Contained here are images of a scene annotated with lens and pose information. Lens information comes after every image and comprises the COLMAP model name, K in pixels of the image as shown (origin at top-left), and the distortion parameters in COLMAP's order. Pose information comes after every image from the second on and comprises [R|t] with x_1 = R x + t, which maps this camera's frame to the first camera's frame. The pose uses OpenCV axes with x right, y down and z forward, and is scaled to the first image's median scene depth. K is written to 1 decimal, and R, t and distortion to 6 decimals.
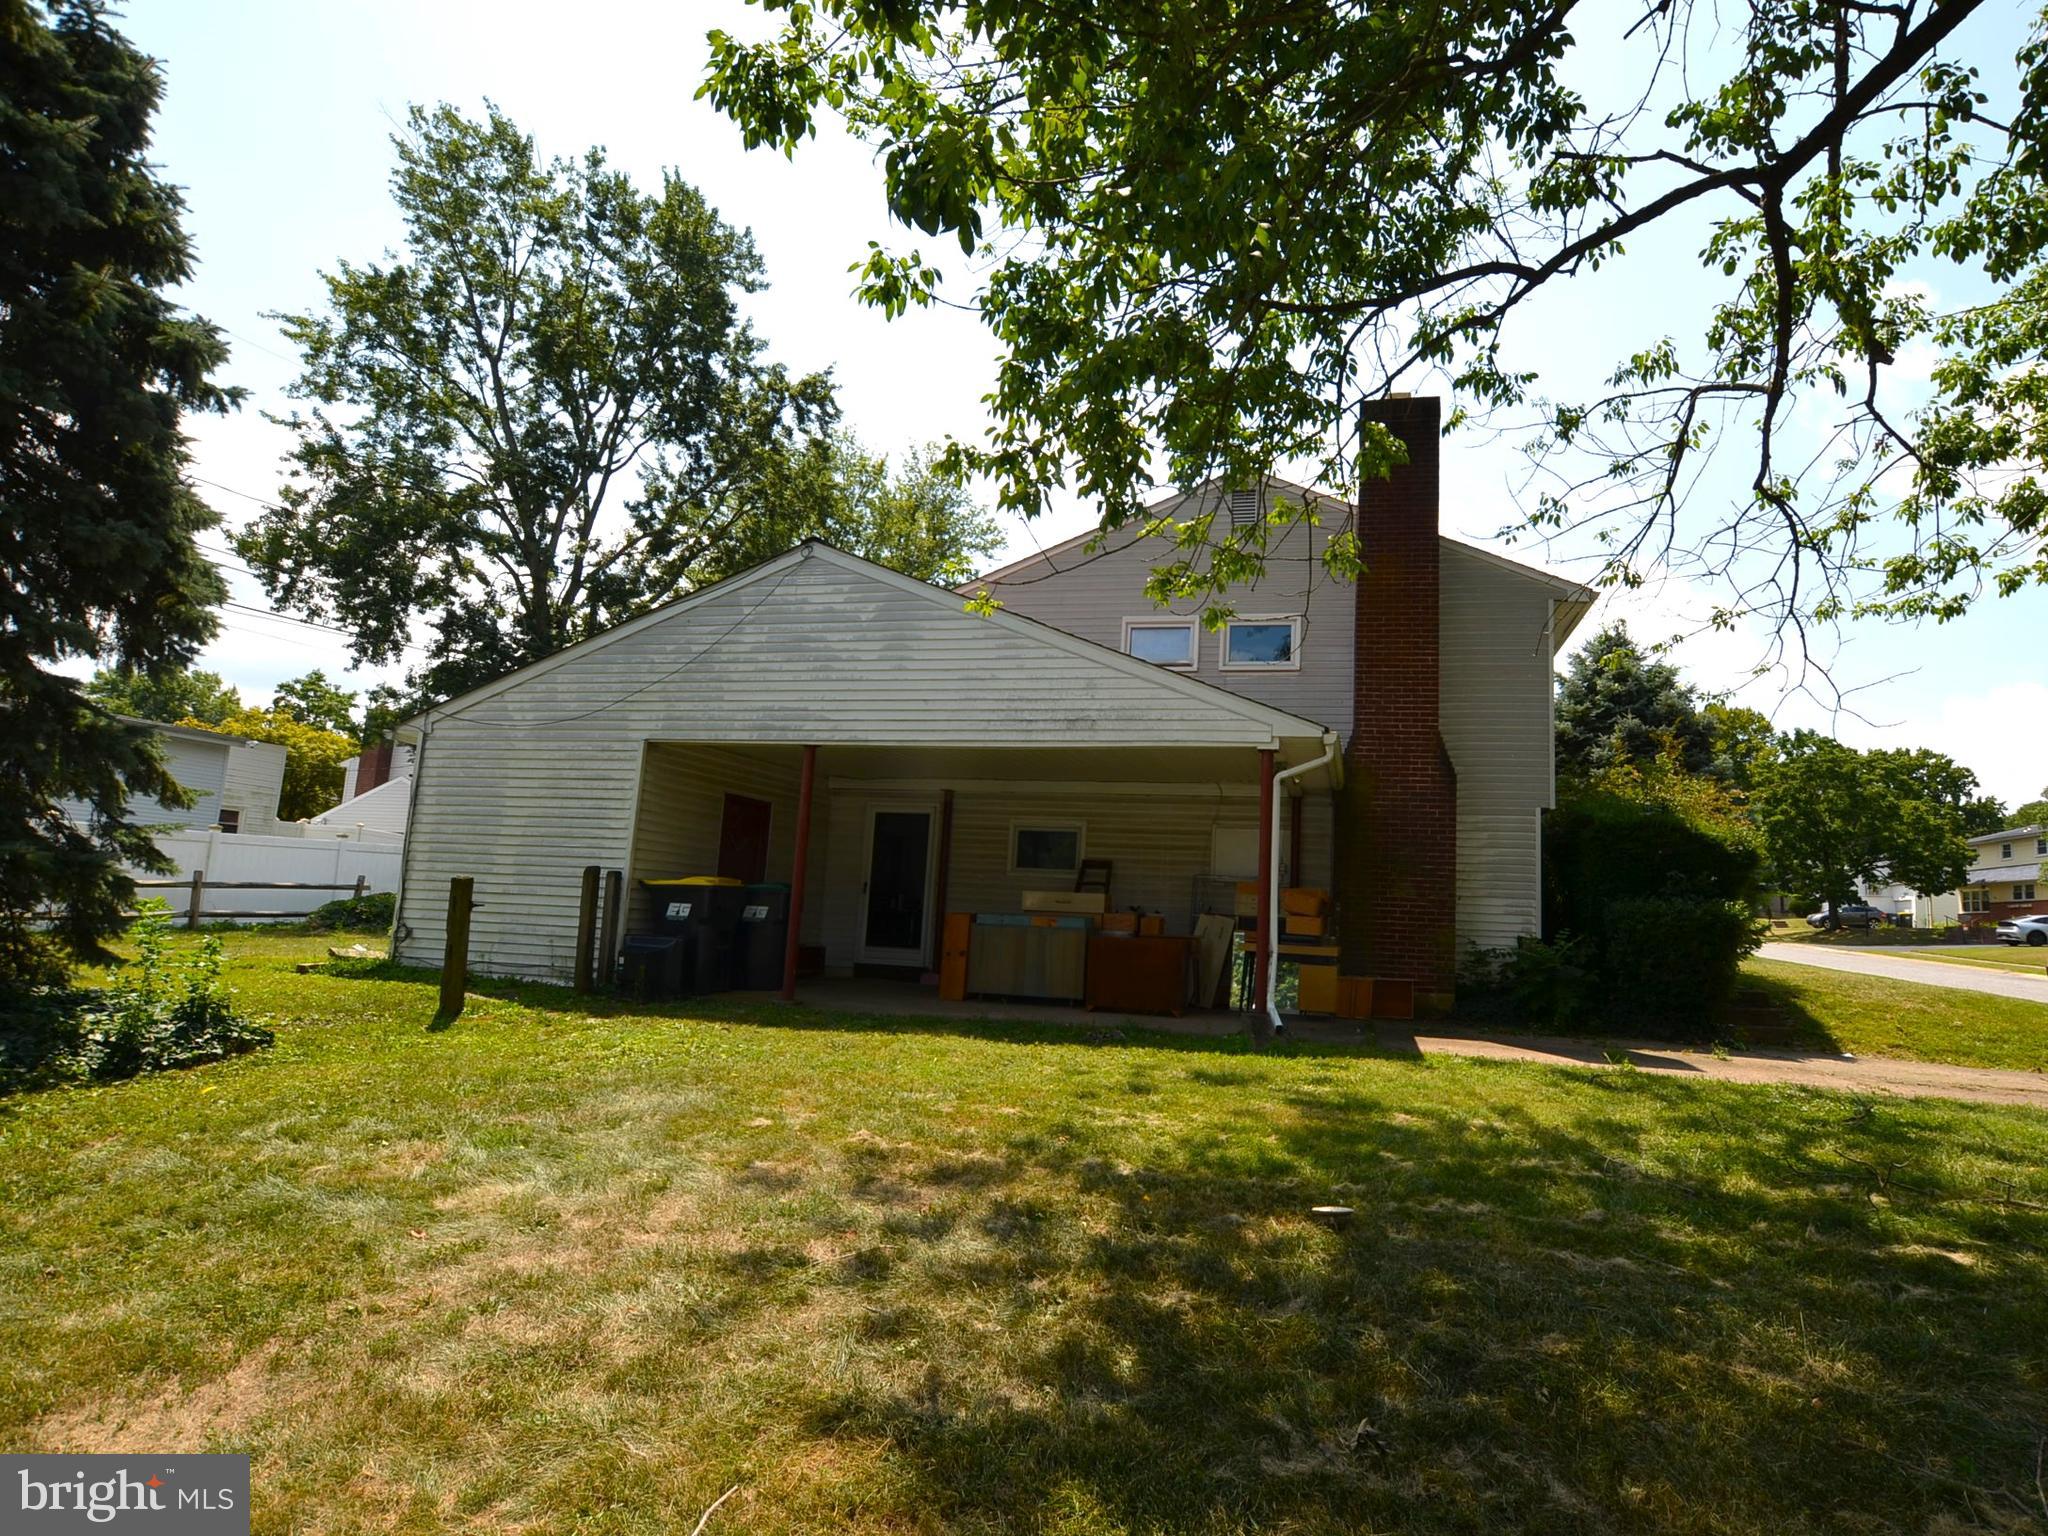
lens RADIAL K [[1080.1, 0, 1025.9], [0, 1080.1, 767.3], [0, 0, 1]] dist [0.003725, 0.000889]
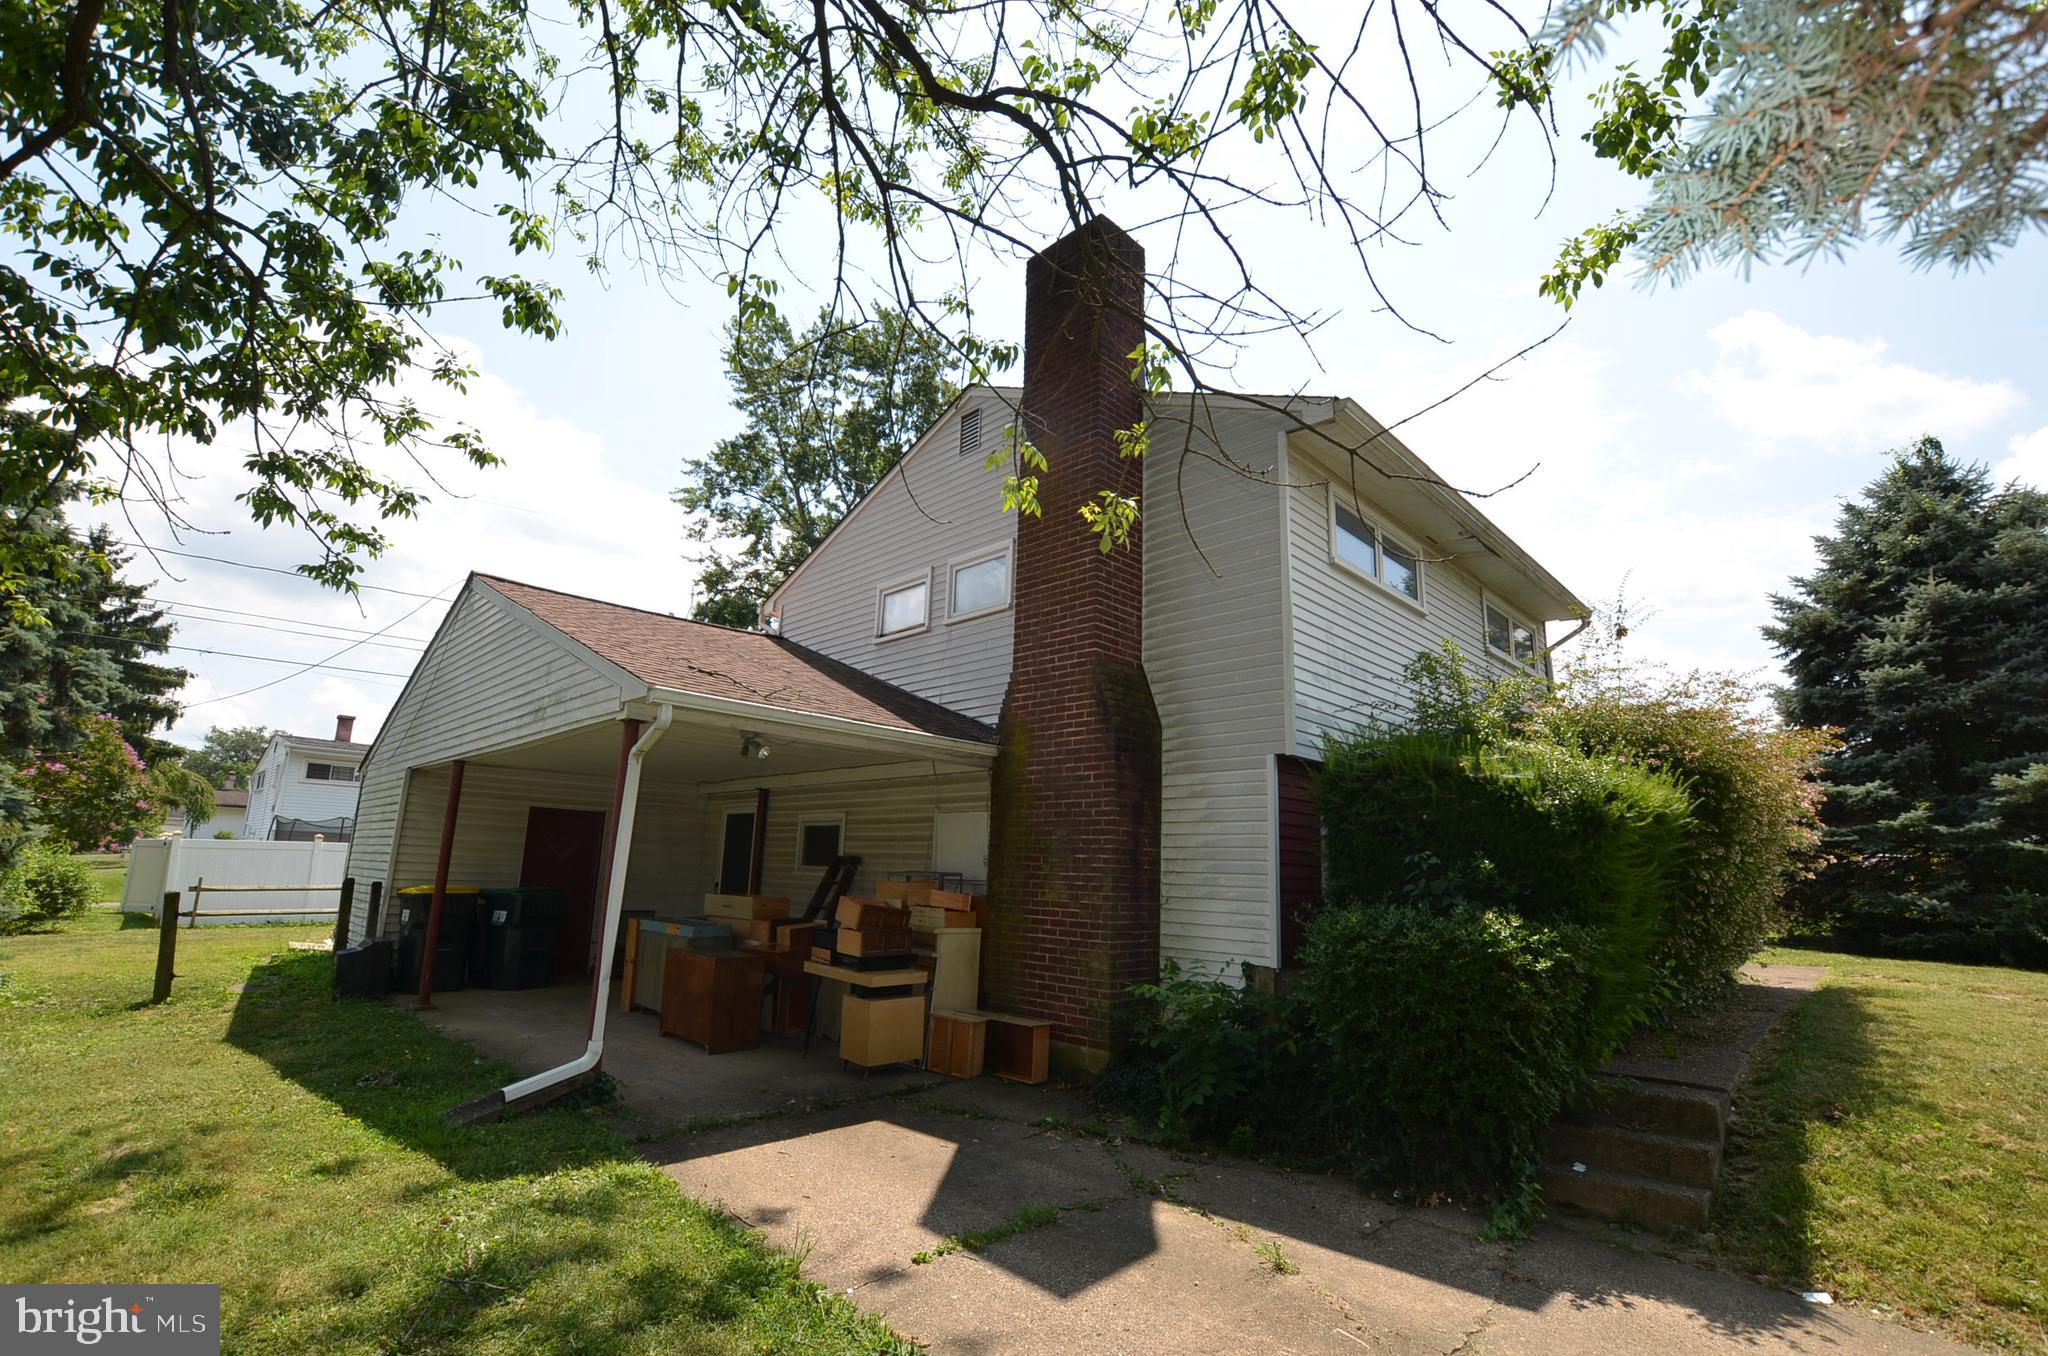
lens RADIAL K [[885.8, 0, 1023.0], [0, 885.8, 688.7], [0, 0, 1]] dist [-0.018484, -0.000709]
pose [[0.837707, -0.128132, -0.530876, 0.616258], [0.084124, 0.990760, -0.106384, 0.040600], [0.539602, 0.044459, 0.840746, 0.474339]]
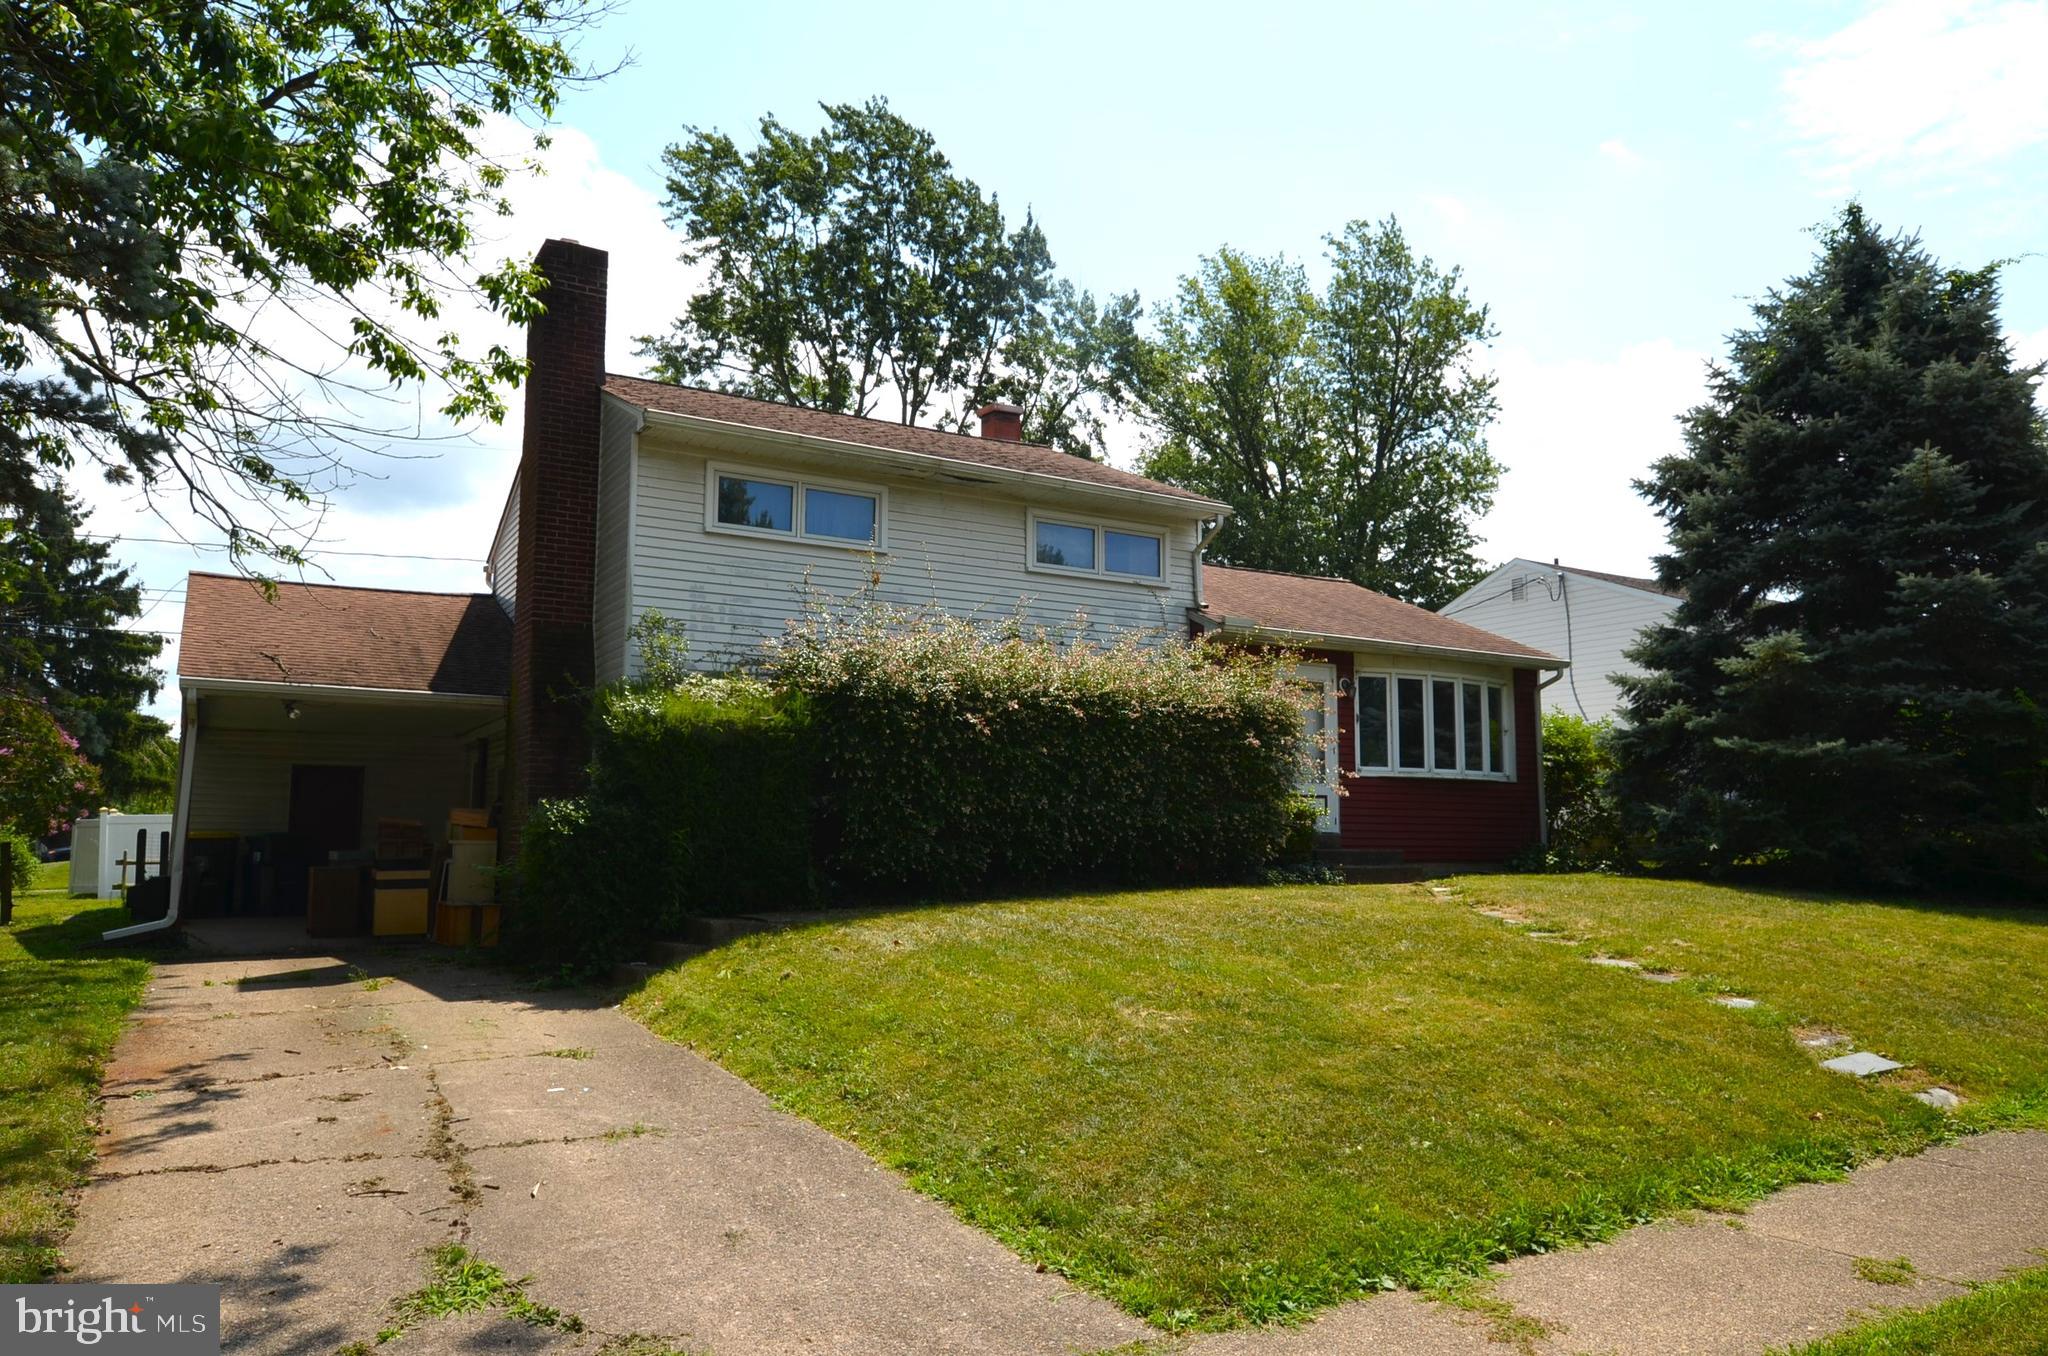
lens RADIAL K [[1396.0, 0, 1026.2], [0, 1396.0, 675.9], [0, 0, 1]] dist [0.027457, 0.001220]
pose [[0.660461, -0.130288, -0.739470, 1.301180], [0.129285, 0.989855, -0.058933, 0.108721], [0.739646, -0.056679, 0.670605, 0.500671]]
